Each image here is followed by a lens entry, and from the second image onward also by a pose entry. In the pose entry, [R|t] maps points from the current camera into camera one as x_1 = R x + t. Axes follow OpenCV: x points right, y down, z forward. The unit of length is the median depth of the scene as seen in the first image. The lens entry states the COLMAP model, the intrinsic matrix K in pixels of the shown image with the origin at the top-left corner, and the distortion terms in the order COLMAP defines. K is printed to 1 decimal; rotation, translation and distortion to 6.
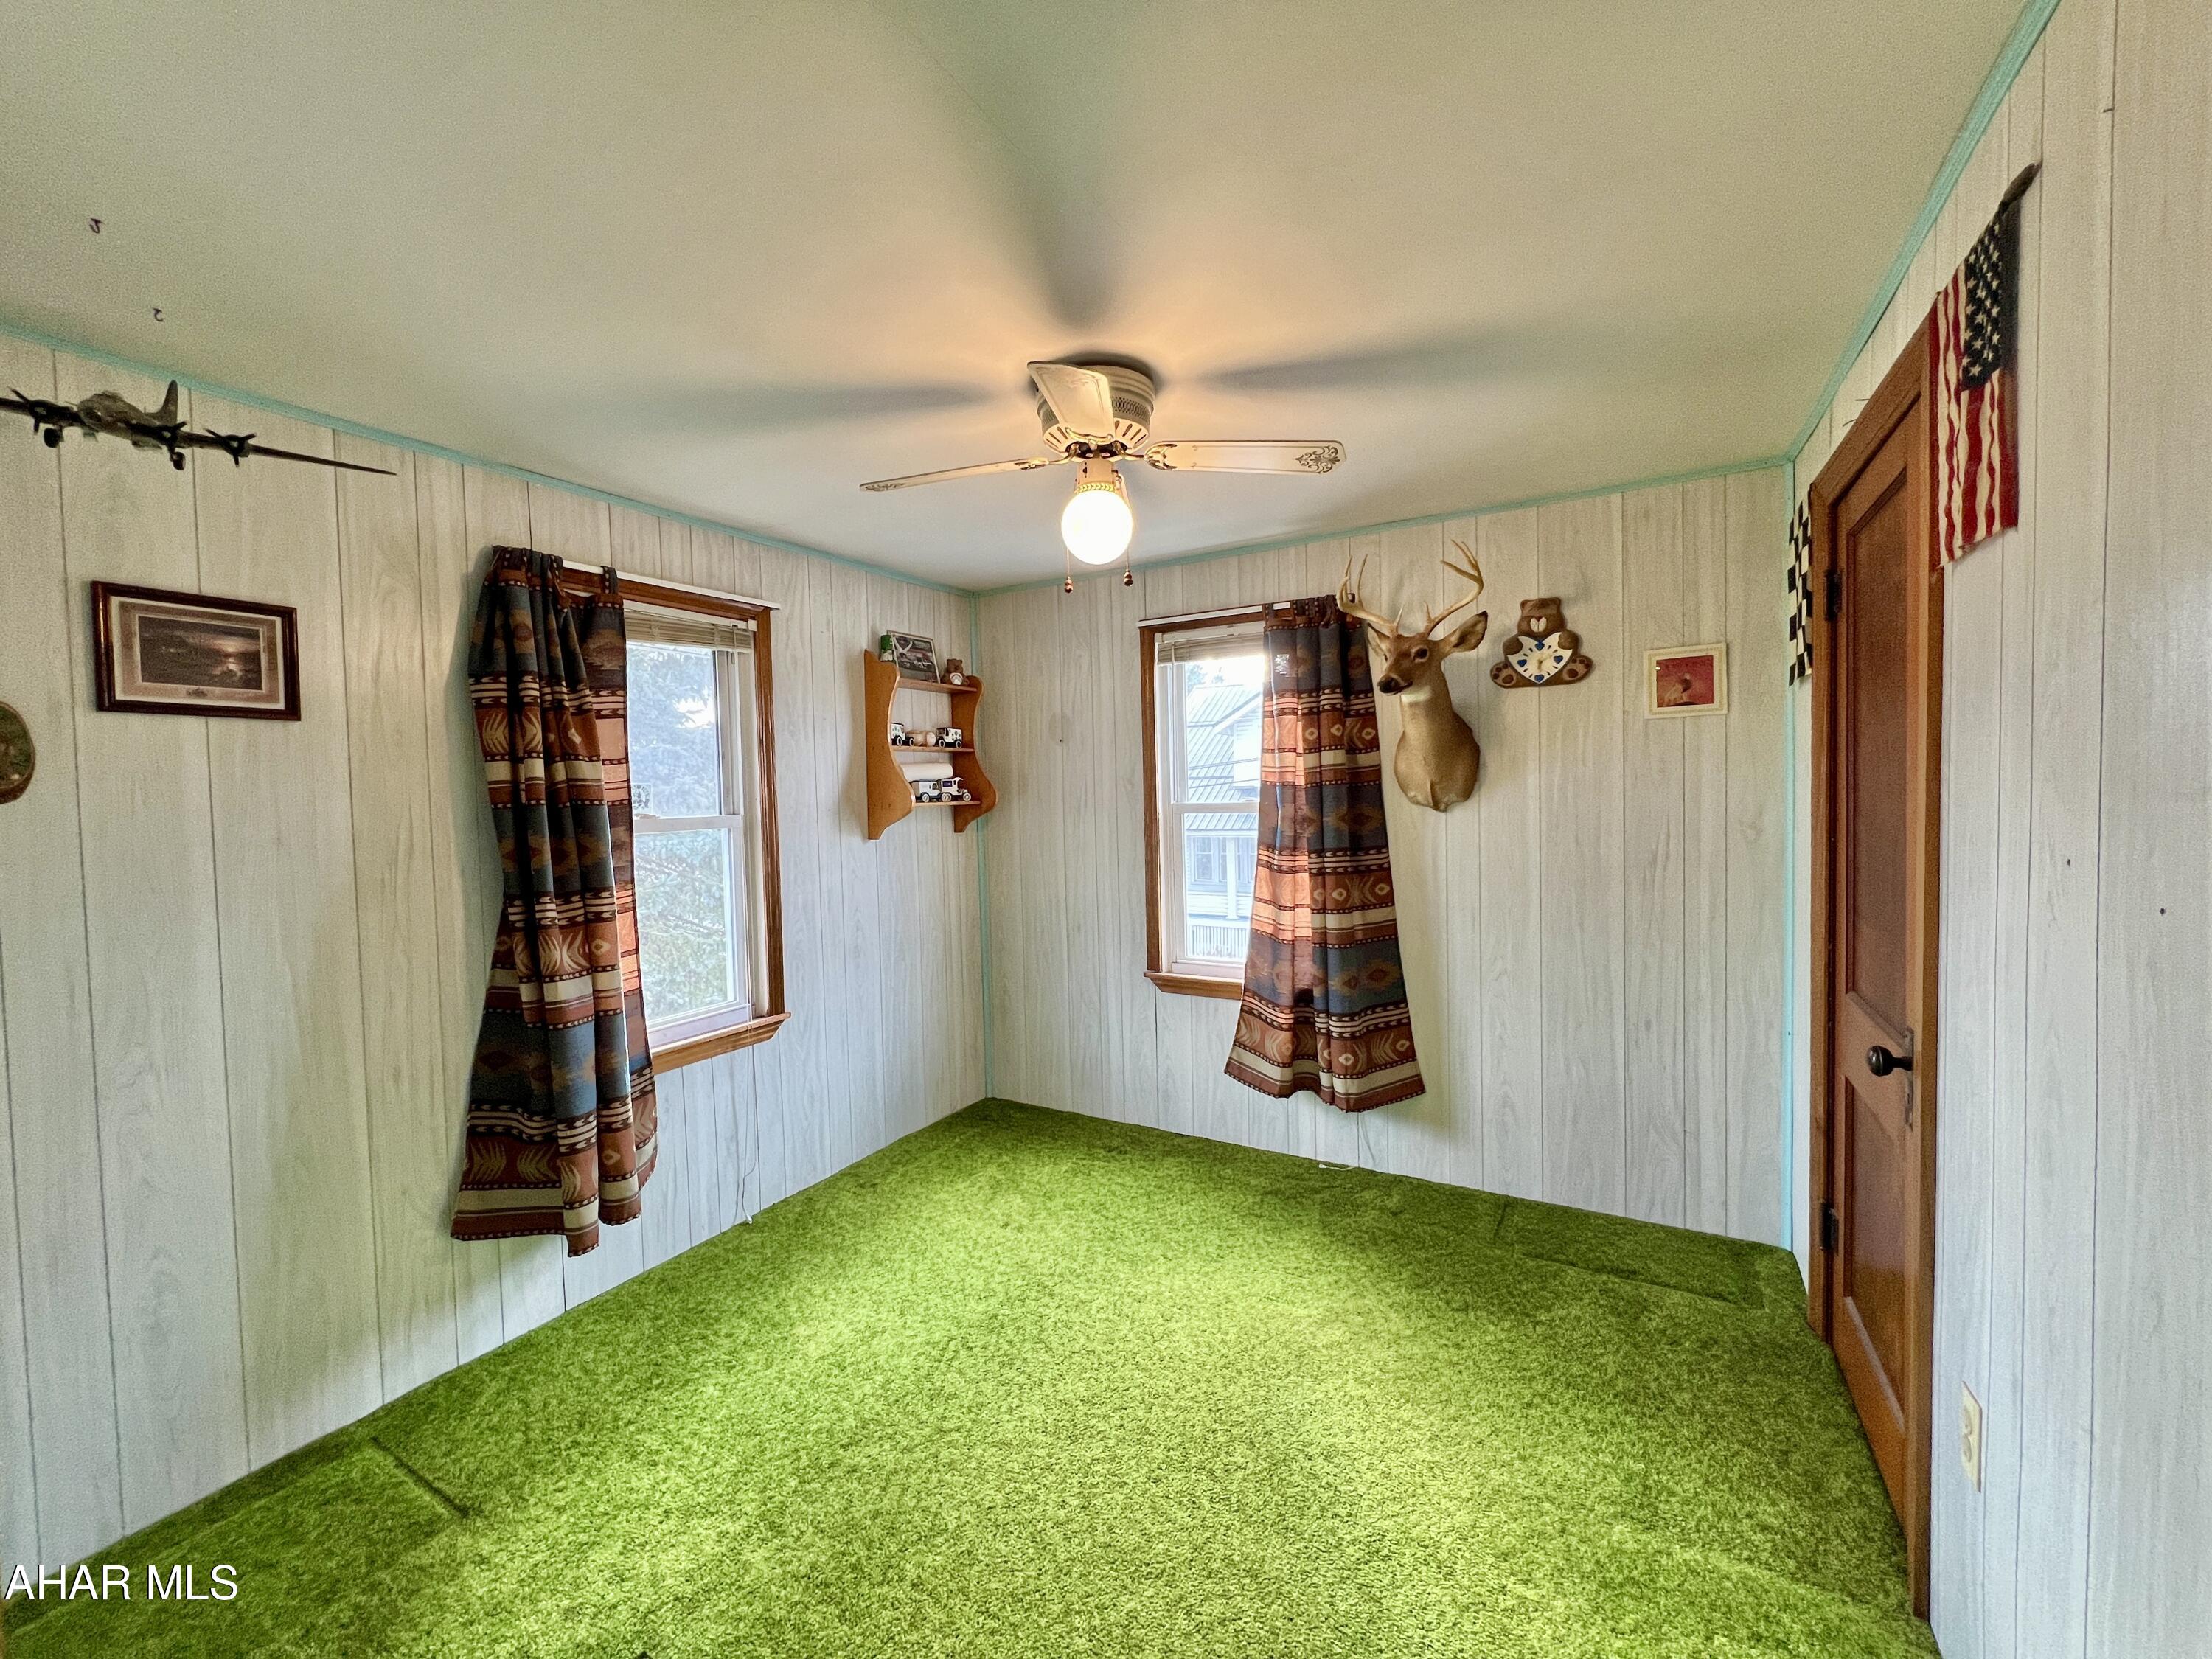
lens RADIAL K [[880.9, 0, 1102.2], [0, 880.9, 836.7], [0, 0, 1]] dist [-0.000345, -0.000024]
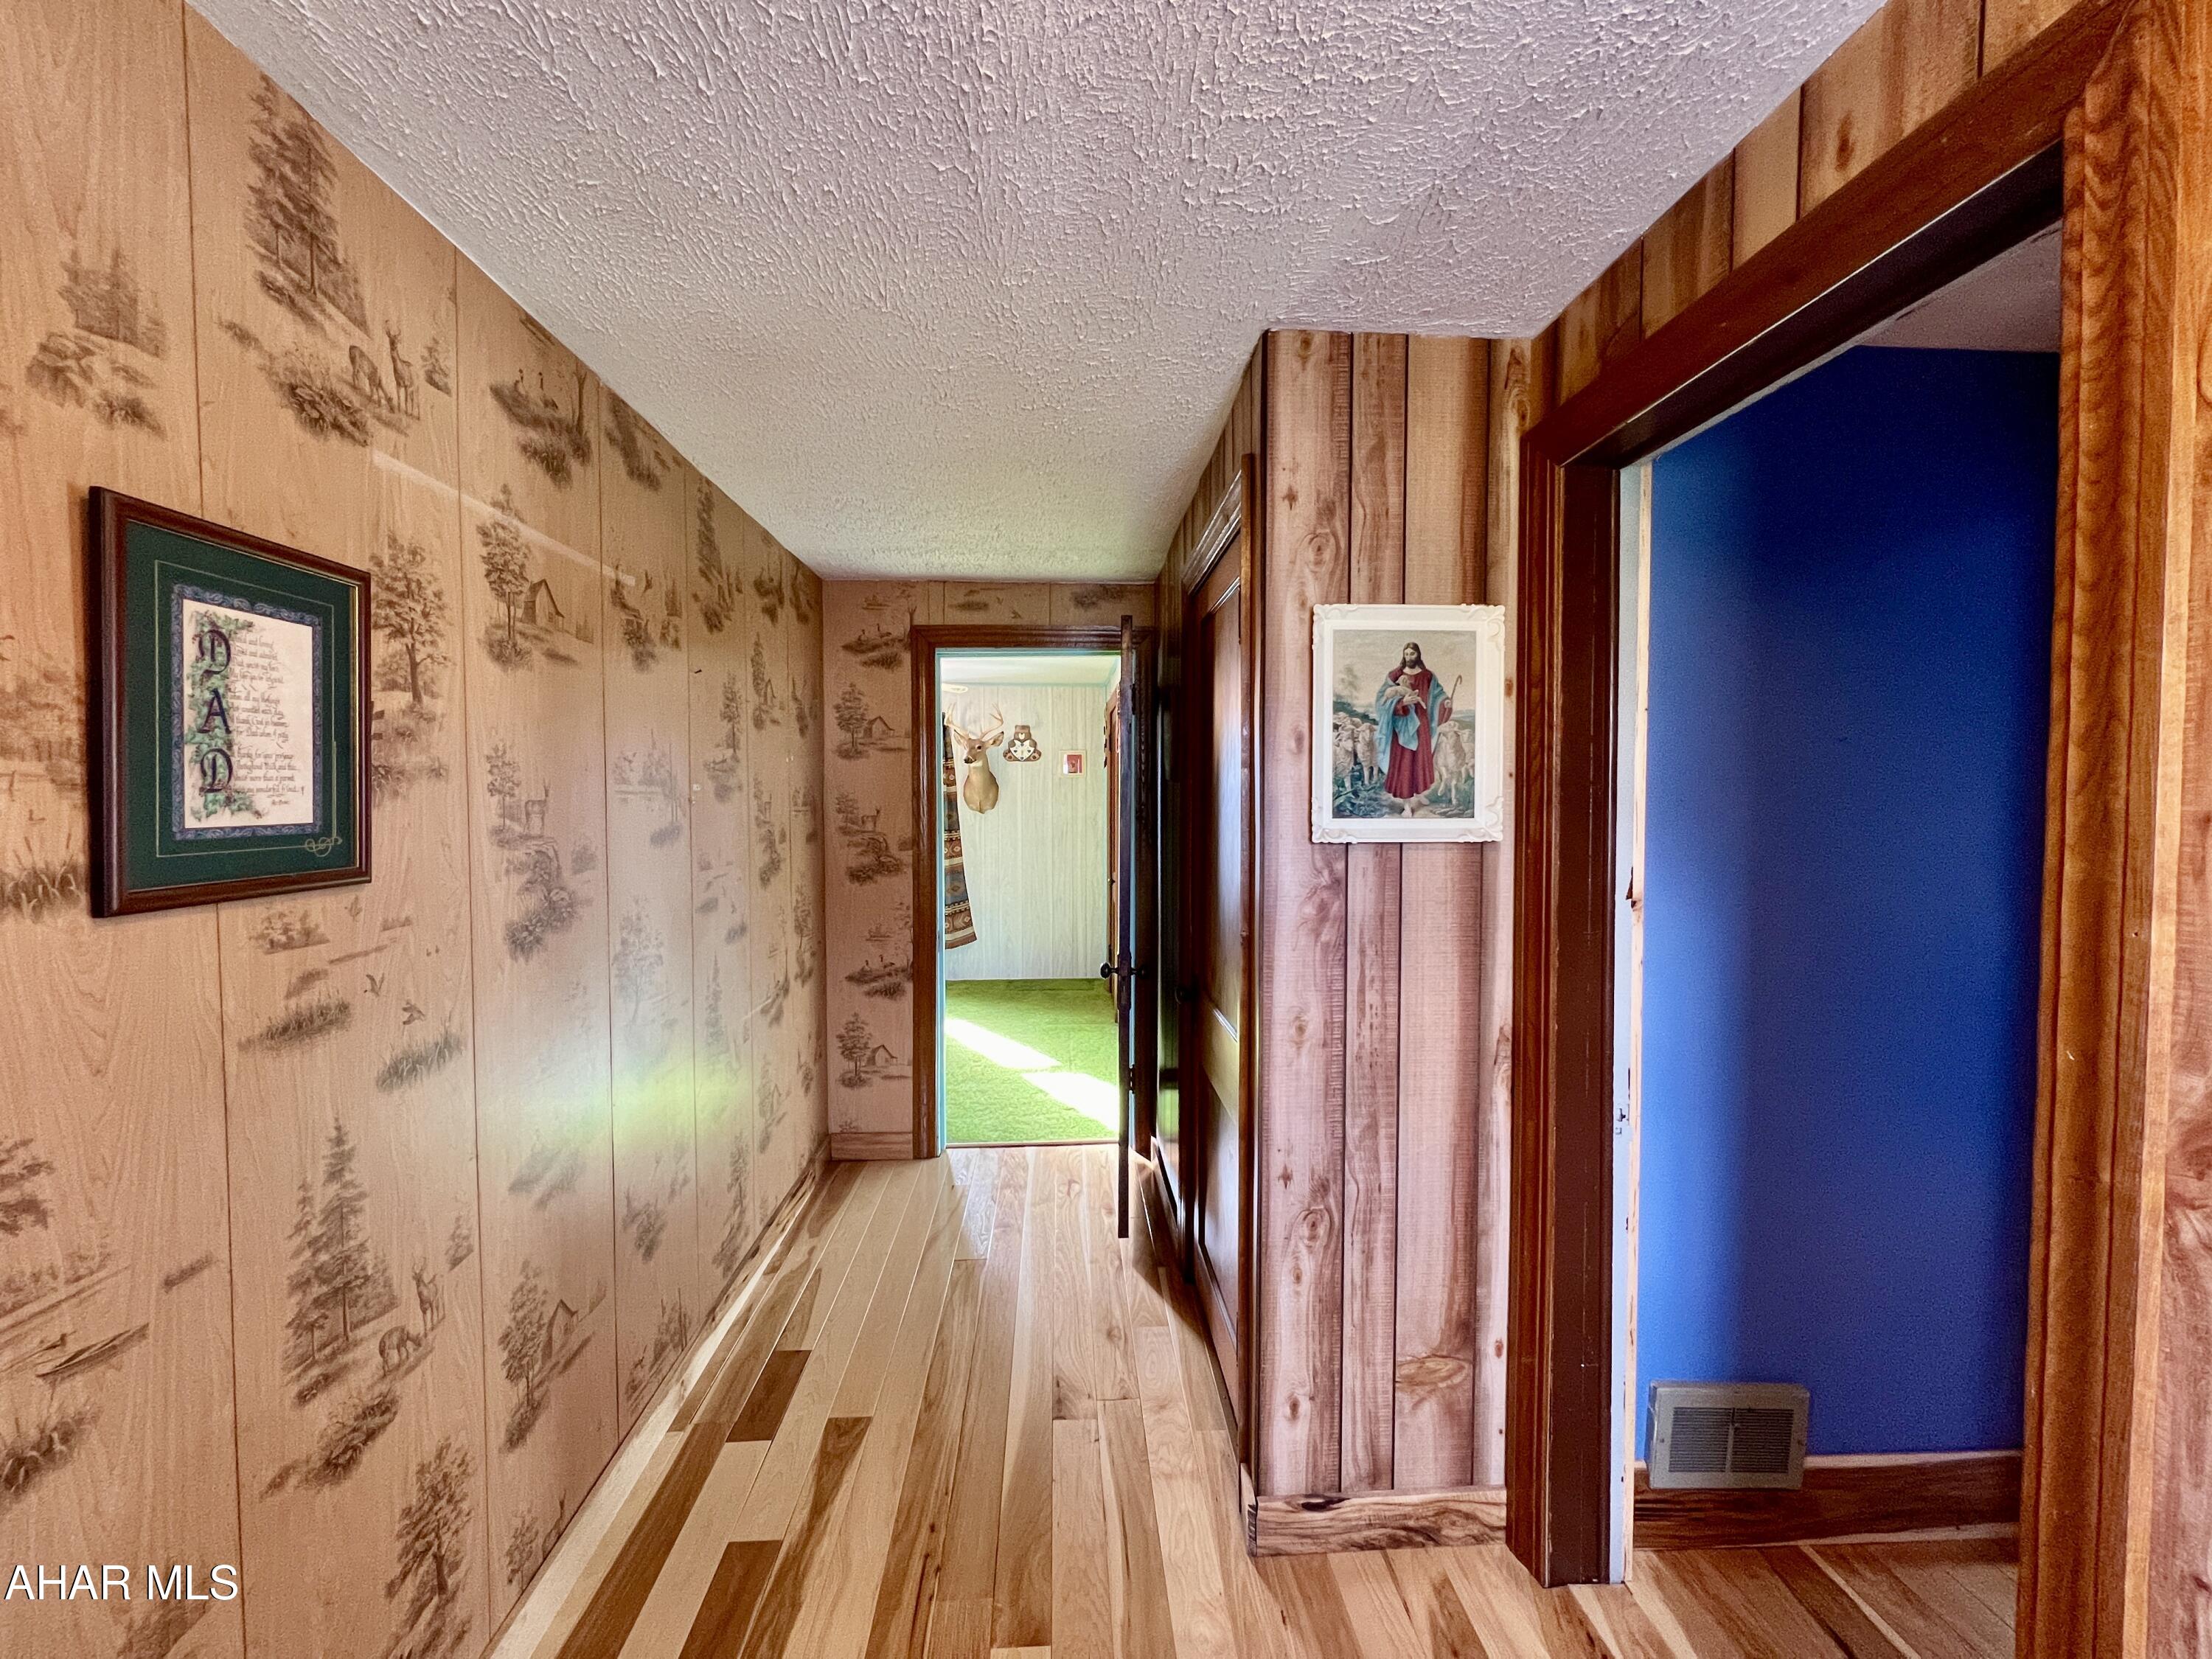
lens RADIAL K [[880.9, 0, 1101.6], [0, 880.9, 820.8], [0, 0, 1]] dist [-0.000345, -0.000024]
pose [[0.832023, 0.002592, 0.554735, -0.638437], [0.008127, 0.999825, -0.016862, 0.032105], [-0.554682, 0.018538, 0.831856, -1.086494]]
